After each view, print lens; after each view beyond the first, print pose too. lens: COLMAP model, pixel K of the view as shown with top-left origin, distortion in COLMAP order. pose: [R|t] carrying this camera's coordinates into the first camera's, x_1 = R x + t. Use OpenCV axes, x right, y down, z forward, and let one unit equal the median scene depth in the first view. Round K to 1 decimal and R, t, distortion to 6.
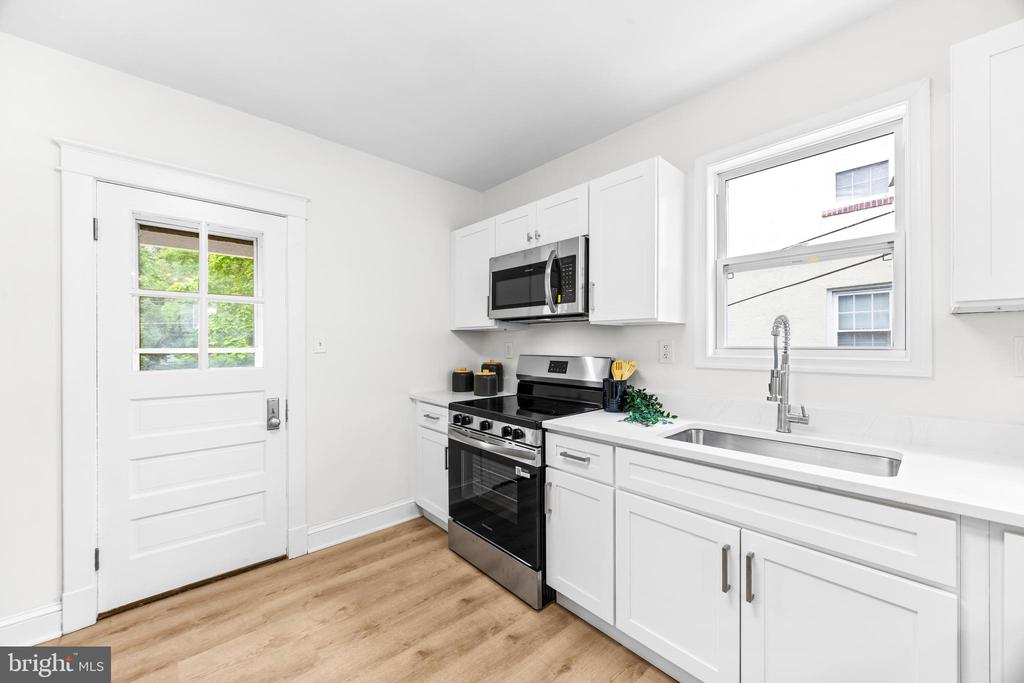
lens RADIAL K [[388.1, 0, 511.3], [0, 388.1, 343.5], [0, 0, 1]] dist [-0.005510, 0.000976]
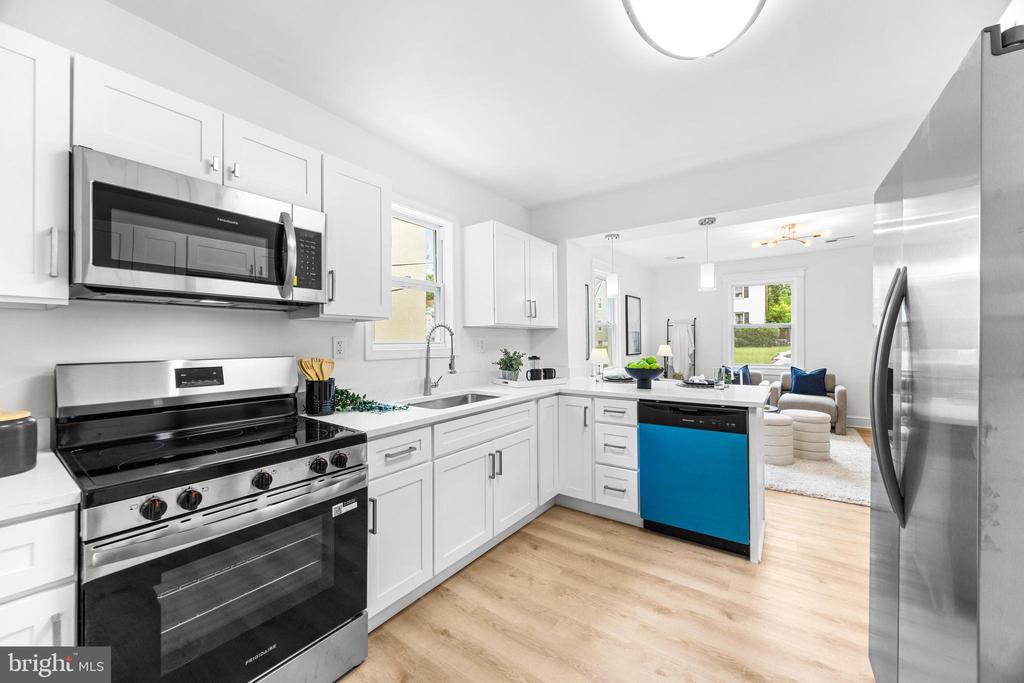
lens RADIAL K [[388.1, 0, 512.3], [0, 388.1, 339.4], [0, 0, 1]] dist [-0.005510, 0.000976]
pose [[-0.204451, 0.003368, 0.978871, -0.719054], [0.003347, 0.999991, -0.002741, 0.003016], [-0.978871, 0.002715, -0.204460, 0.756778]]
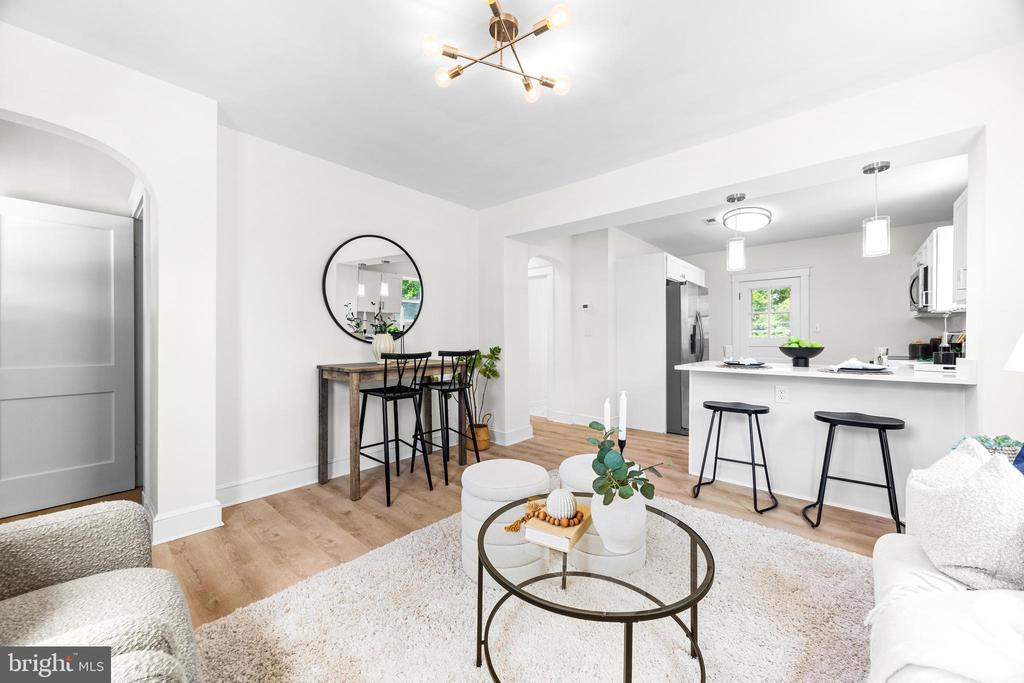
lens RADIAL K [[388.1, 0, 506.7], [0, 388.1, 341.3], [0, 0, 1]] dist [-0.005510, 0.000976]
pose [[0.098539, 0.001325, -0.995132, 1.833859], [0.005339, 0.999984, 0.001860, 0.074336], [0.995119, -0.005497, 0.098531, -1.198054]]
